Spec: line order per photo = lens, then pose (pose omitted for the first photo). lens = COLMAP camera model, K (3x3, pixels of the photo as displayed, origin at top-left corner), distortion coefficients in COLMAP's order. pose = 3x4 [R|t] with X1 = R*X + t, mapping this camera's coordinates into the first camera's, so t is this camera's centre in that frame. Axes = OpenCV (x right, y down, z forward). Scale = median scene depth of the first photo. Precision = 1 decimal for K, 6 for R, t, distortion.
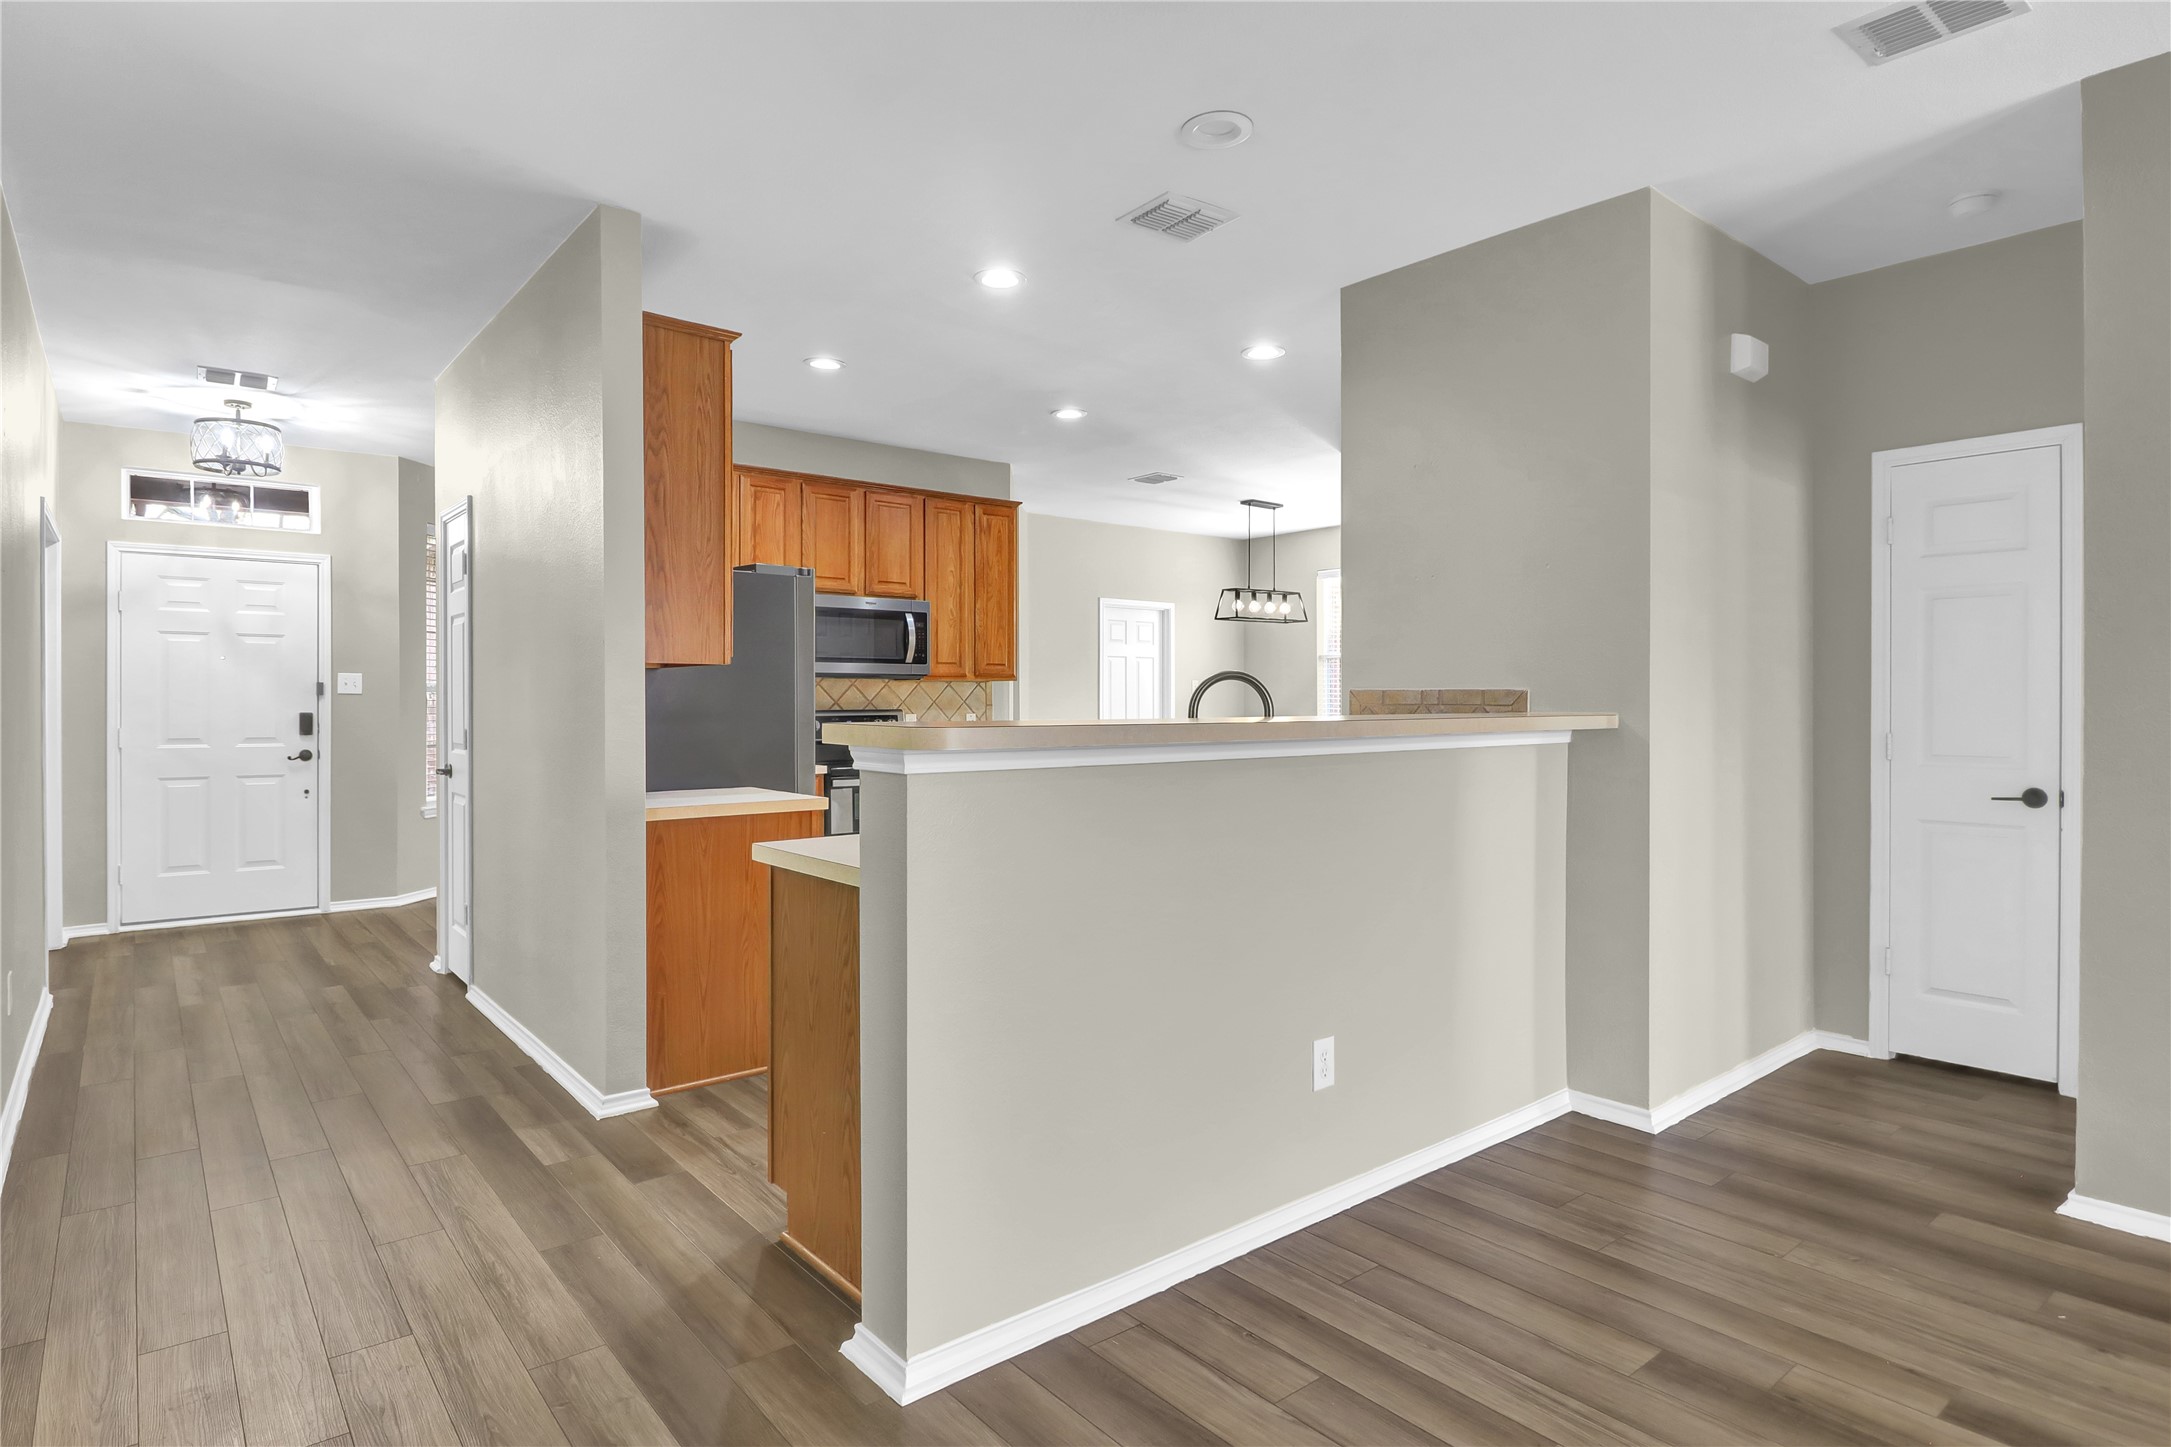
lens RADIAL K [[1170.8, 0, 1070.1], [0, 1170.8, 700.0], [0, 0, 1]] dist [0.008004, -0.019068]
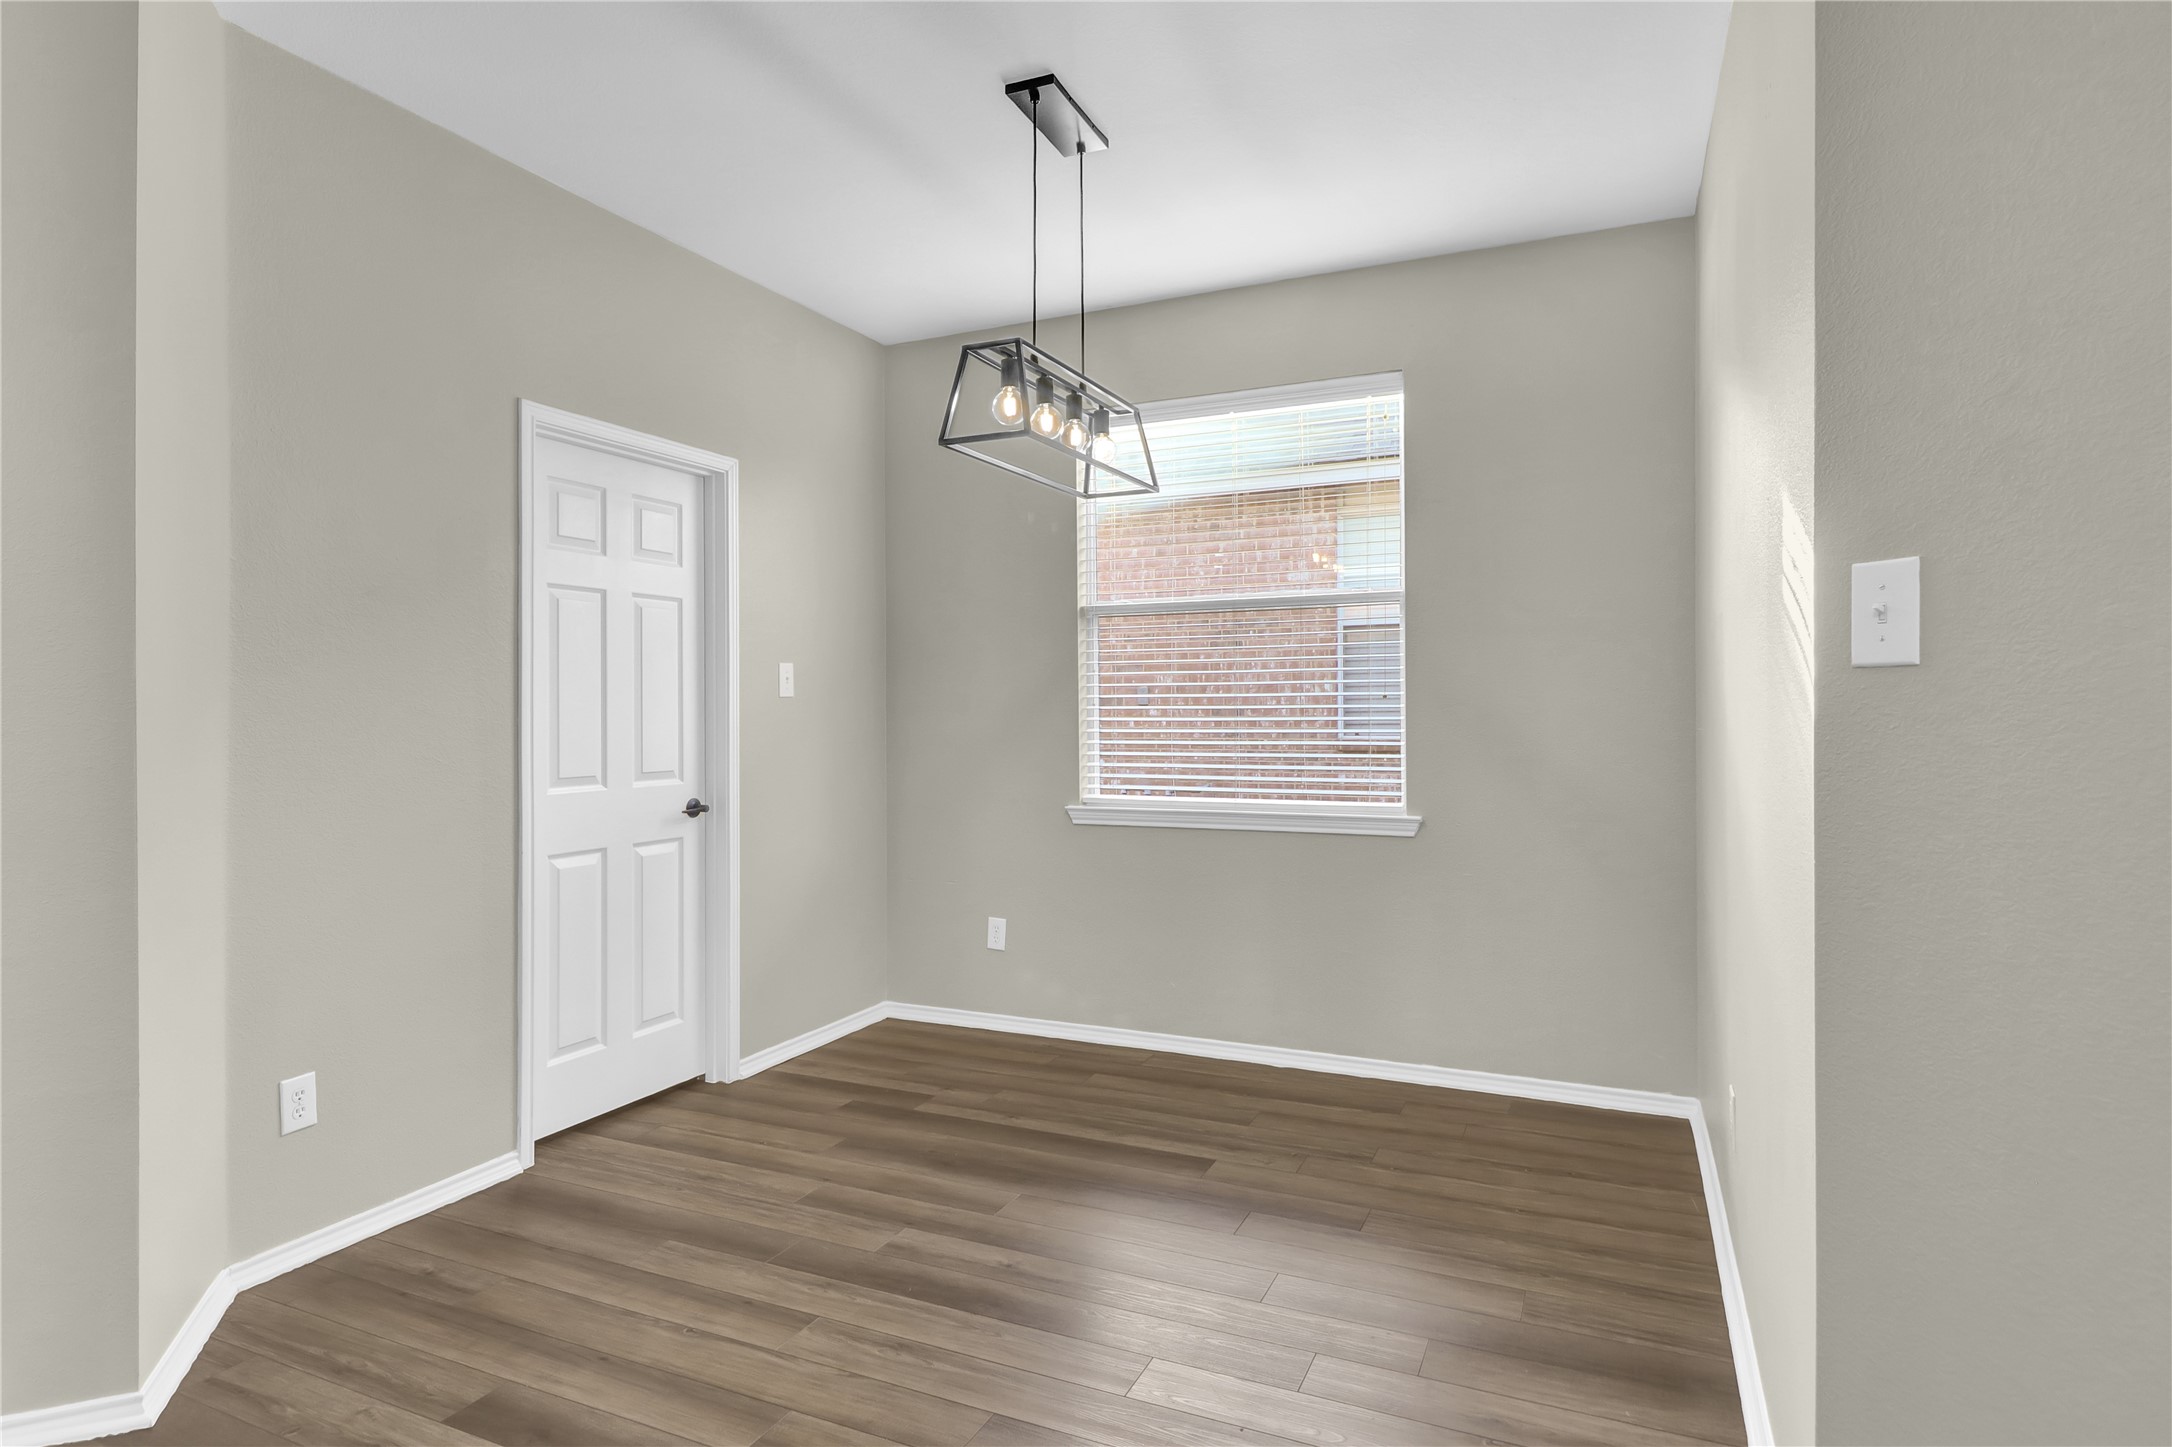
lens RADIAL K [[1171.3, 0, 1070.6], [0, 1171.3, 700.0], [0, 0, 1]] dist [0.008004, -0.019068]
pose [[0.898839, -0.000951, 0.438278, 0.029840], [0.004355, 0.999968, -0.006762, -0.001106], [-0.438258, 0.007986, 0.898814, 0.929579]]
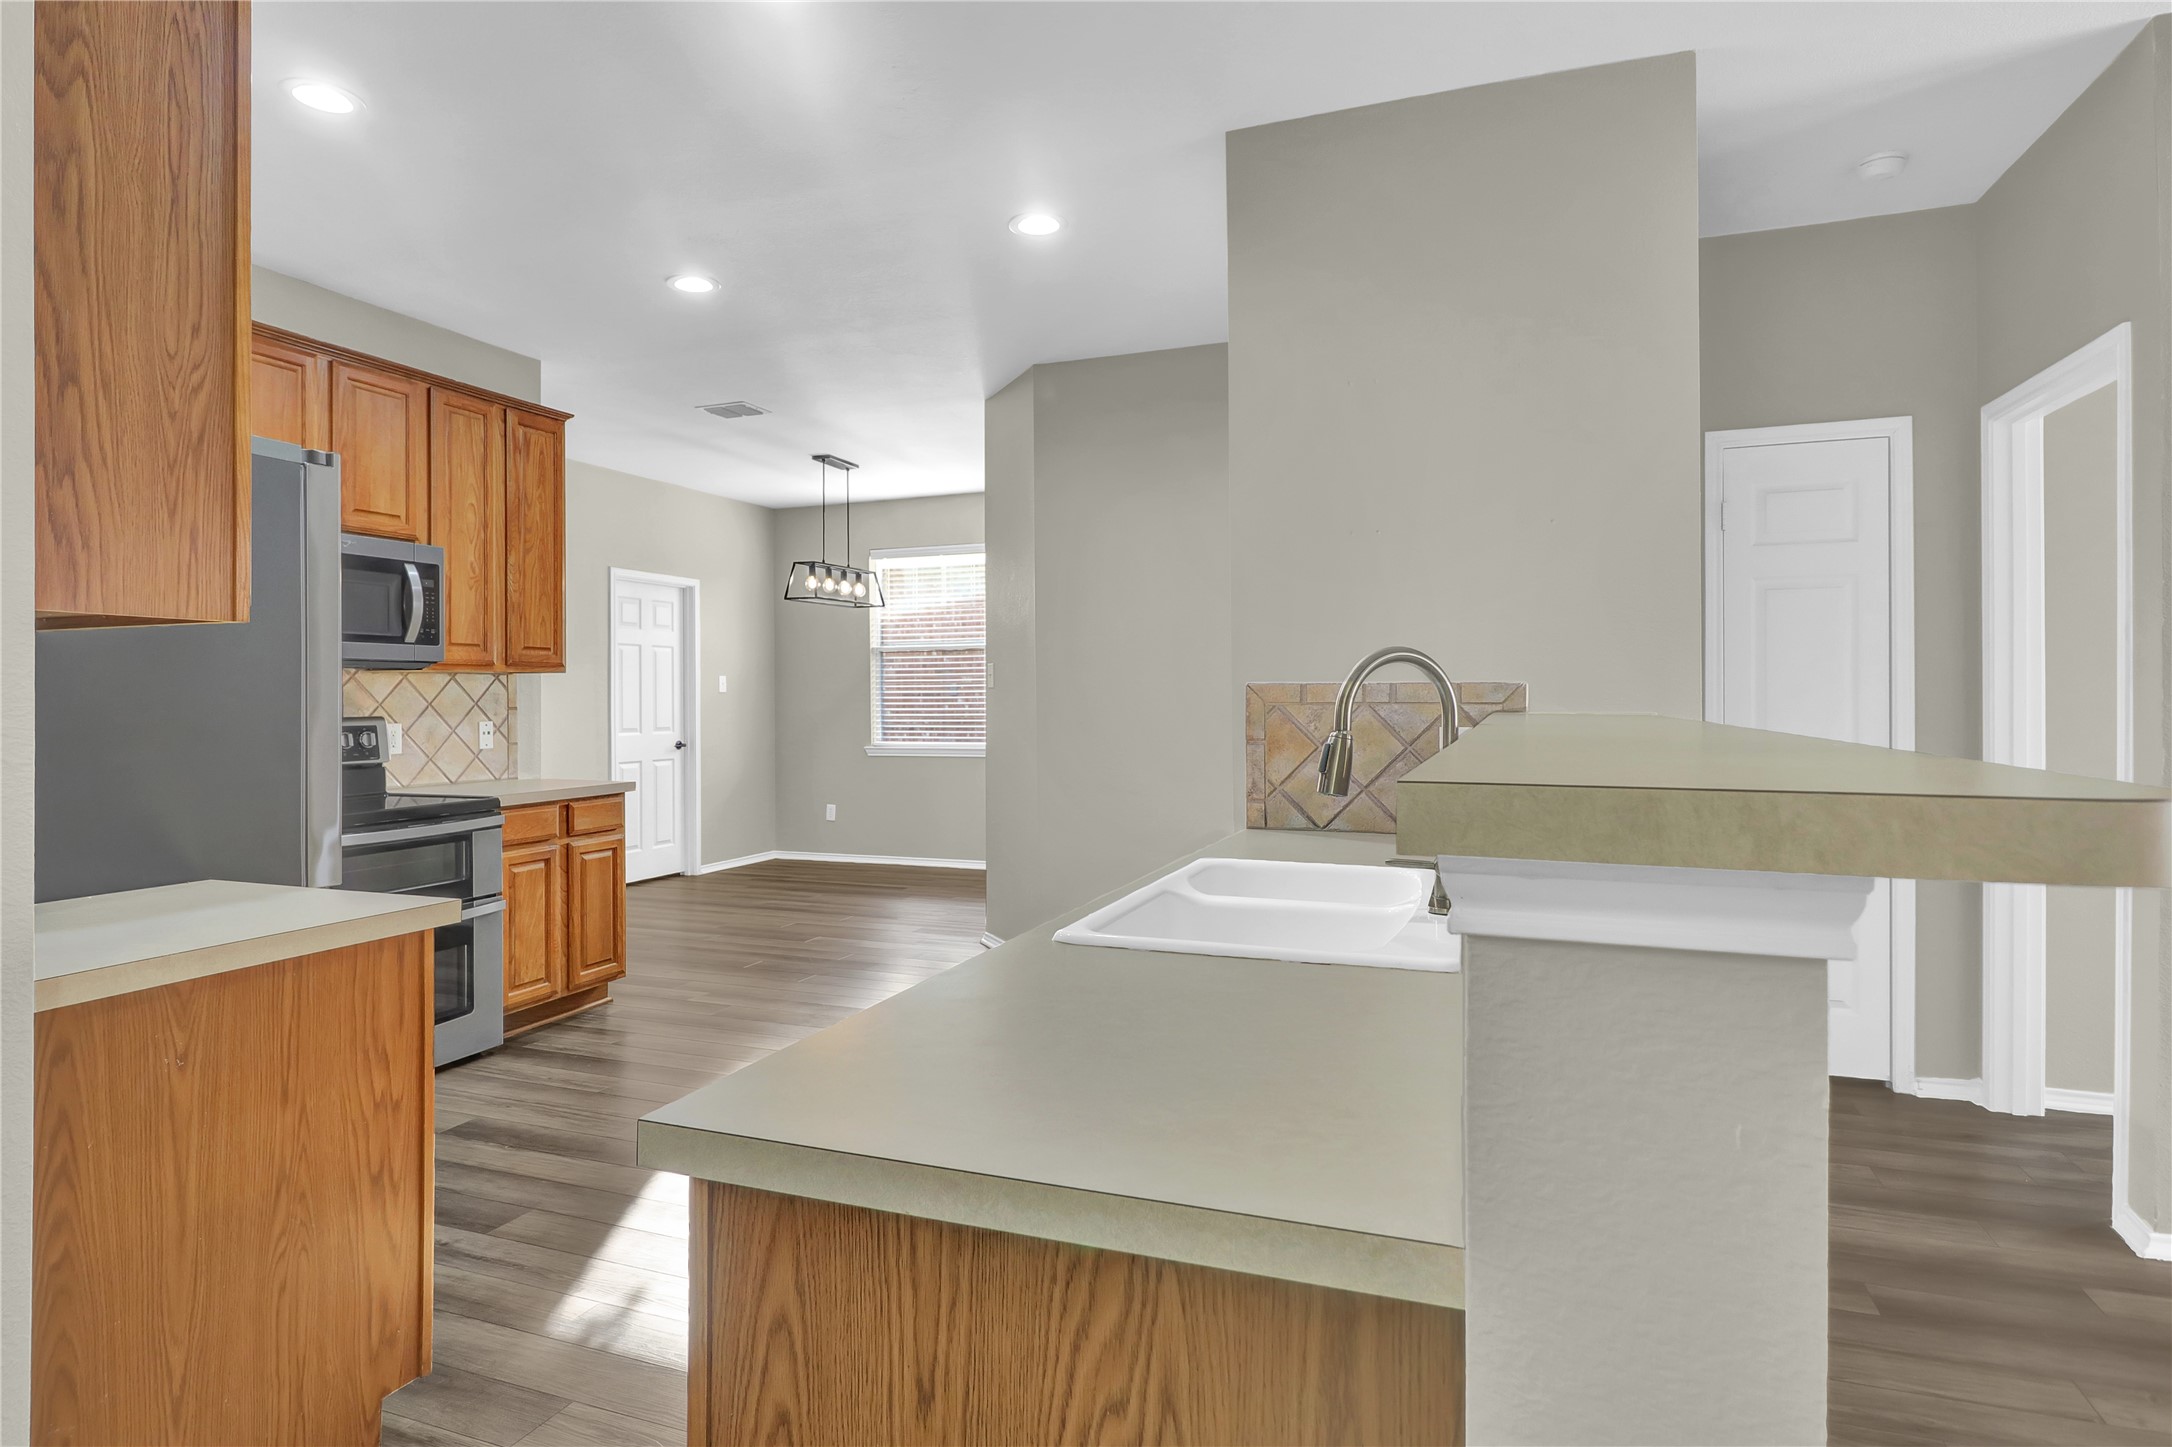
lens RADIAL K [[1171.3, 0, 1070.6], [0, 1171.3, 700.0], [0, 0, 1]] dist [0.008004, -0.019068]
pose [[0.868255, -0.005089, 0.496093, -0.136223], [0.004651, 0.999987, 0.002117, -0.000401], [-0.496097, 0.000469, 0.868267, 0.263728]]
